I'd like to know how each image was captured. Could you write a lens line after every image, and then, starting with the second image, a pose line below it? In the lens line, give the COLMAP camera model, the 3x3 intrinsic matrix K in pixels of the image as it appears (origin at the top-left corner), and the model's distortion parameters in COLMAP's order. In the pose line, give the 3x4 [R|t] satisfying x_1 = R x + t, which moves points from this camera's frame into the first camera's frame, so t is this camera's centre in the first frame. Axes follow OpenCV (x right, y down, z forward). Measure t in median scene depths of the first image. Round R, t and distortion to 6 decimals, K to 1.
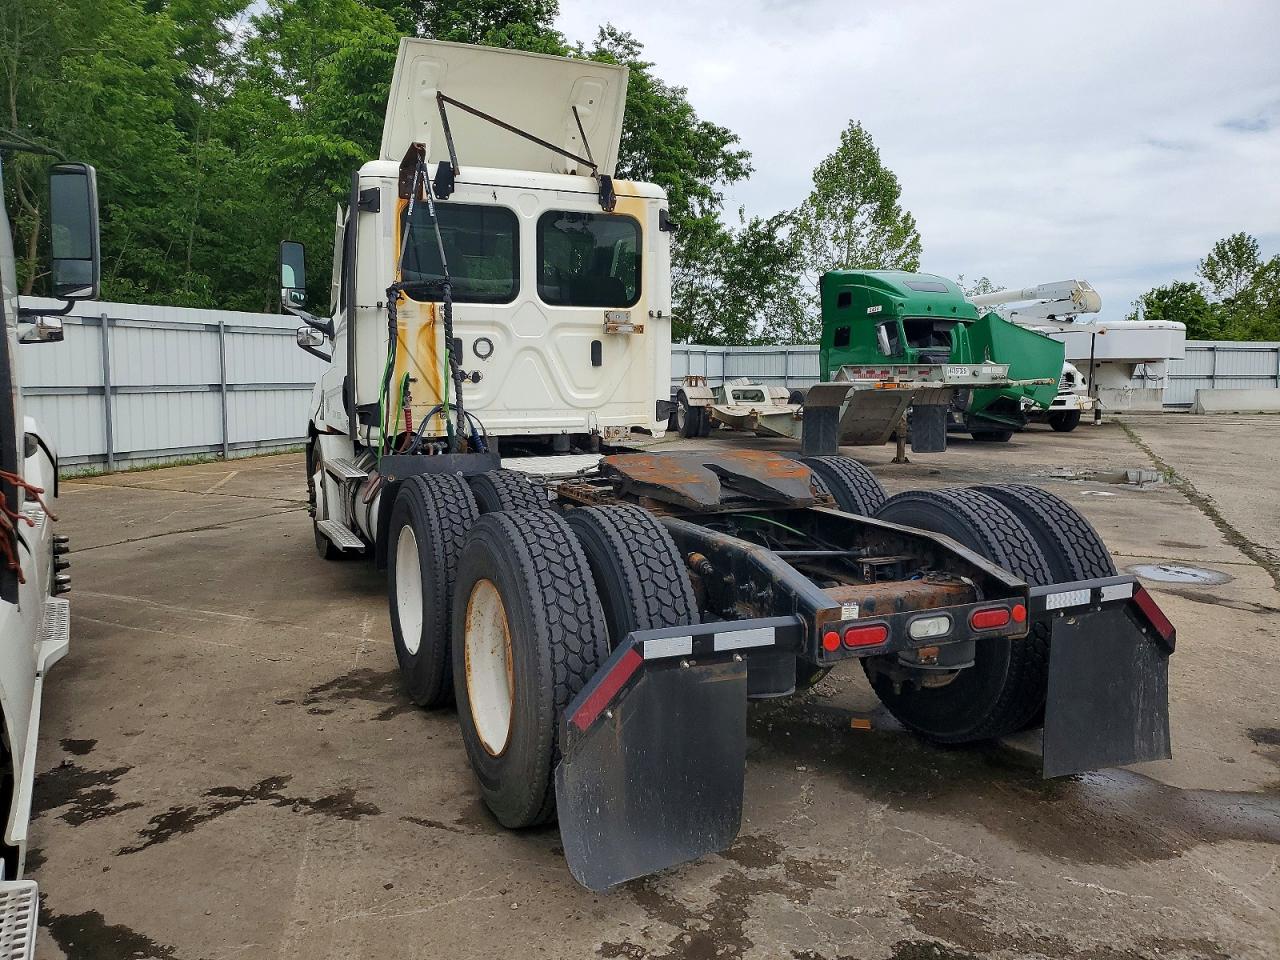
lens RADIAL K [[996.8, 0, 622.6], [0, 996.8, 479.9], [0, 0, 1]] dist [0.052480, -0.006000]
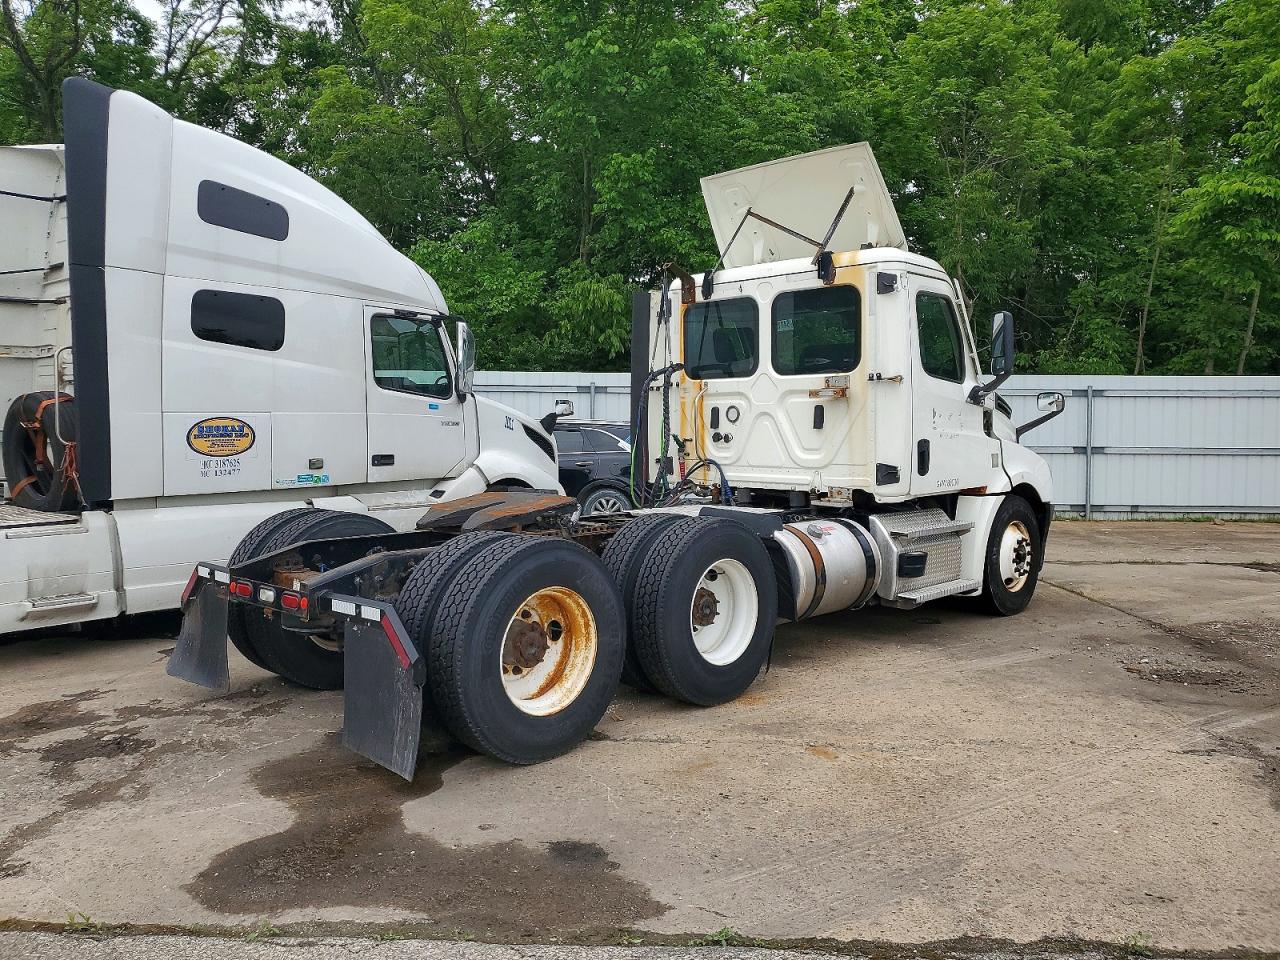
lens RADIAL K [[996.8, 0, 622.6], [0, 996.8, 479.9], [0, 0, 1]] dist [0.052480, -0.006000]
pose [[0.342438, 0.047981, -0.938314, 0.947748], [-0.106426, 0.994248, 0.012001, -0.053292], [0.933493, 0.095752, 0.345575, 0.464308]]
